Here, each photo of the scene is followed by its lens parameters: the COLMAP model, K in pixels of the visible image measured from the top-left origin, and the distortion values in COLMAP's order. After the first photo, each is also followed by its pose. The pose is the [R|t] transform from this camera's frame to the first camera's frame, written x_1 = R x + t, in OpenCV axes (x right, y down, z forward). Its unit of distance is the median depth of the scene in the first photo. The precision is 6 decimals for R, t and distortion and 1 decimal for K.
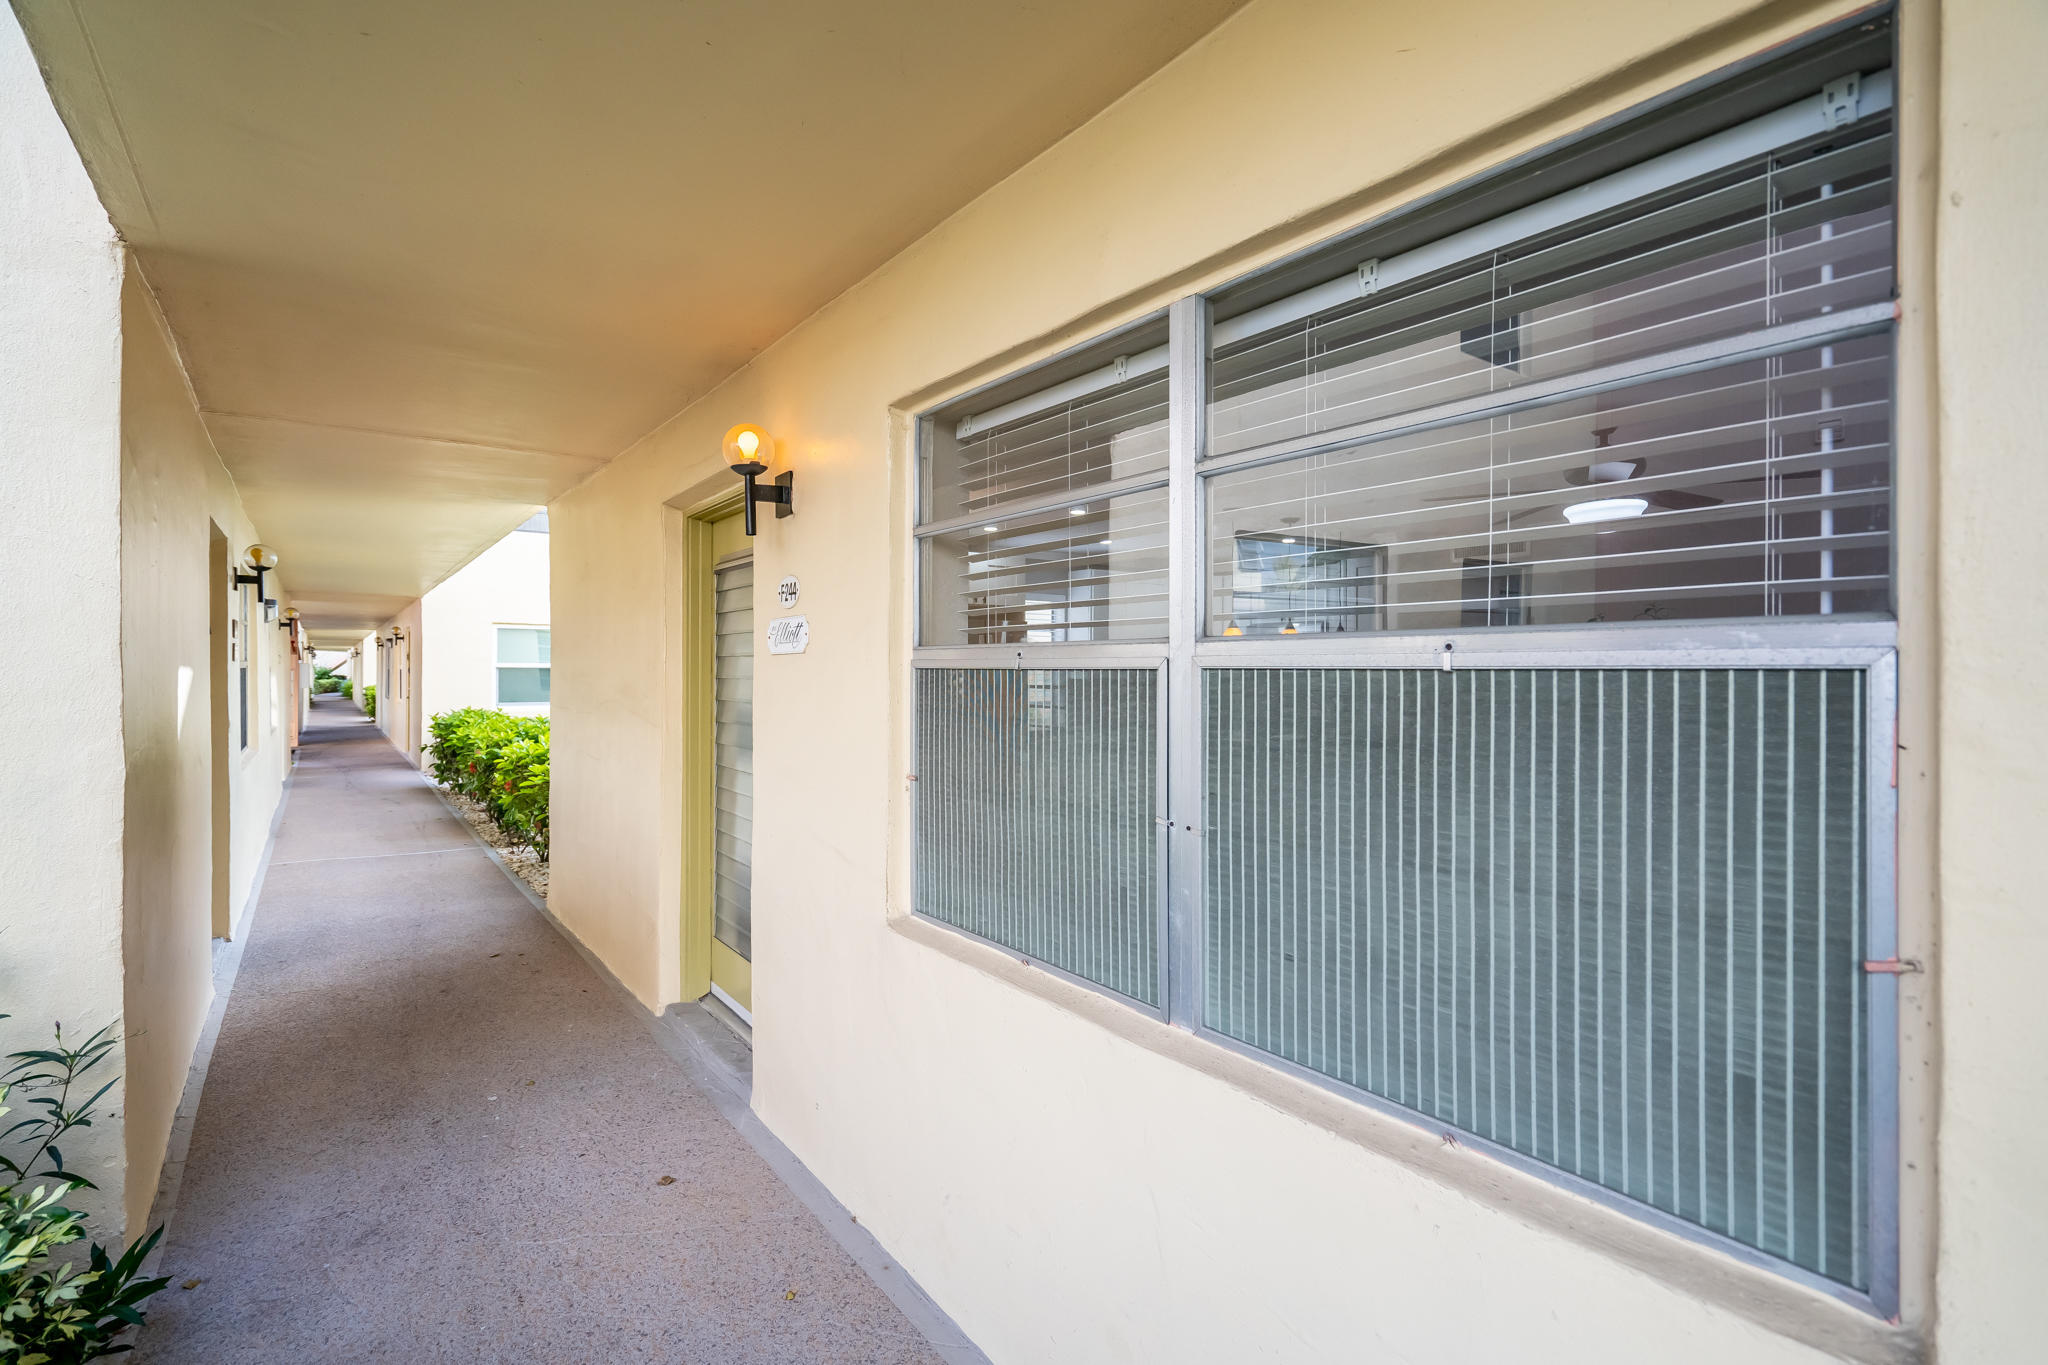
lens RADIAL K [[928.6, 0, 1031.2], [0, 928.6, 690.8], [0, 0, 1]] dist [-0.001906, 0.000381]
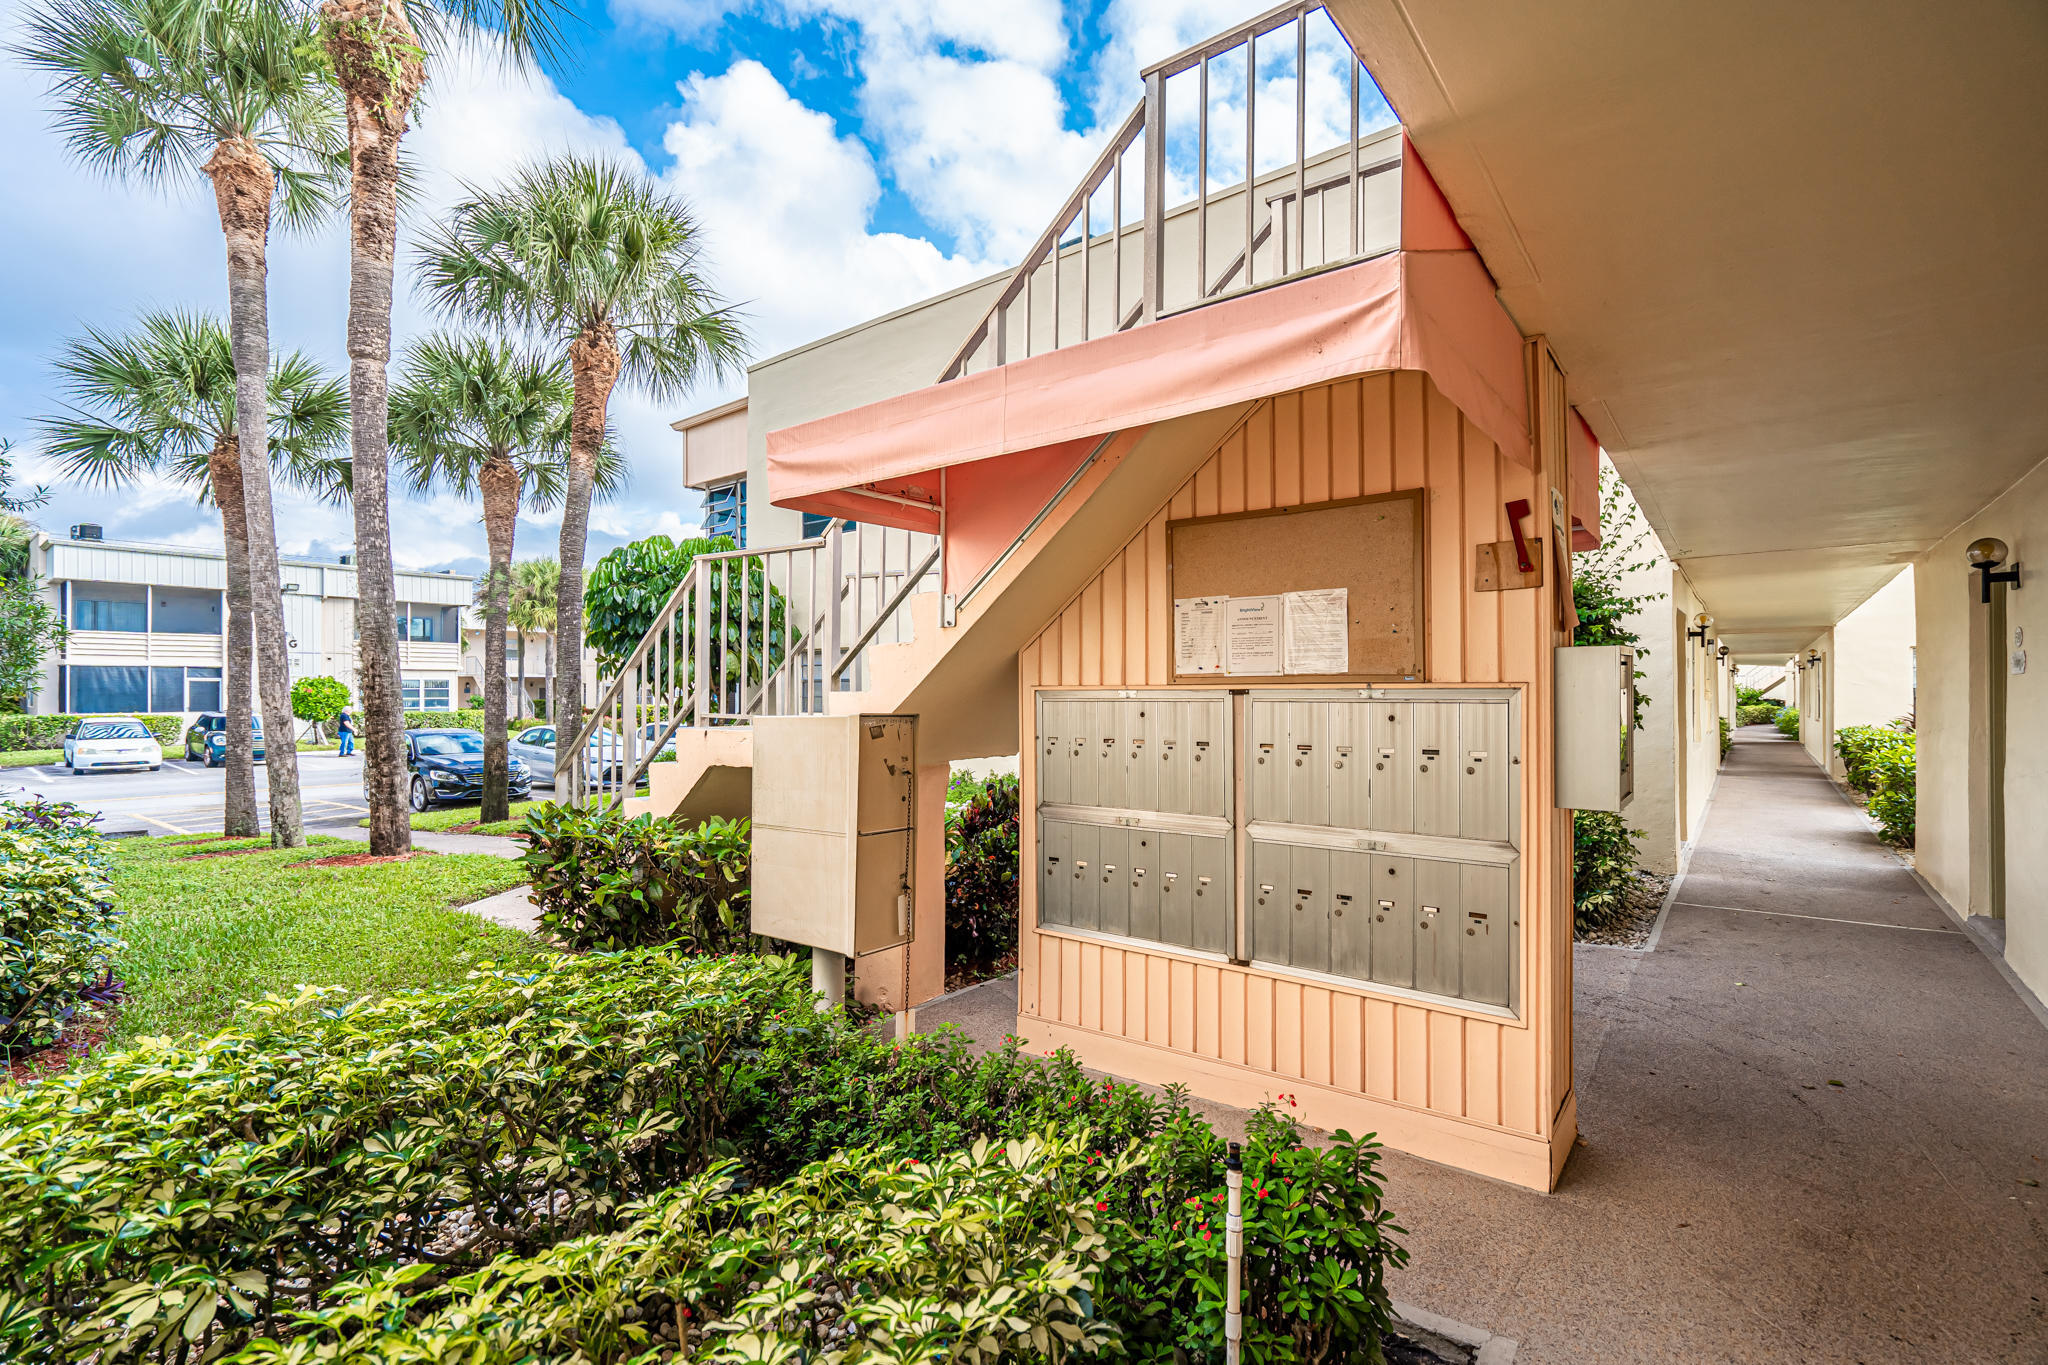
lens RADIAL K [[928.6, 0, 1031.2], [0, 928.6, 690.8], [0, 0, 1]] dist [-0.001906, 0.000381]
pose [[0.256726, -0.015193, -0.966365, 0.402377], [-0.009576, 0.999787, -0.018263, 0.018803], [0.966437, 0.013943, 0.256526, -0.512434]]
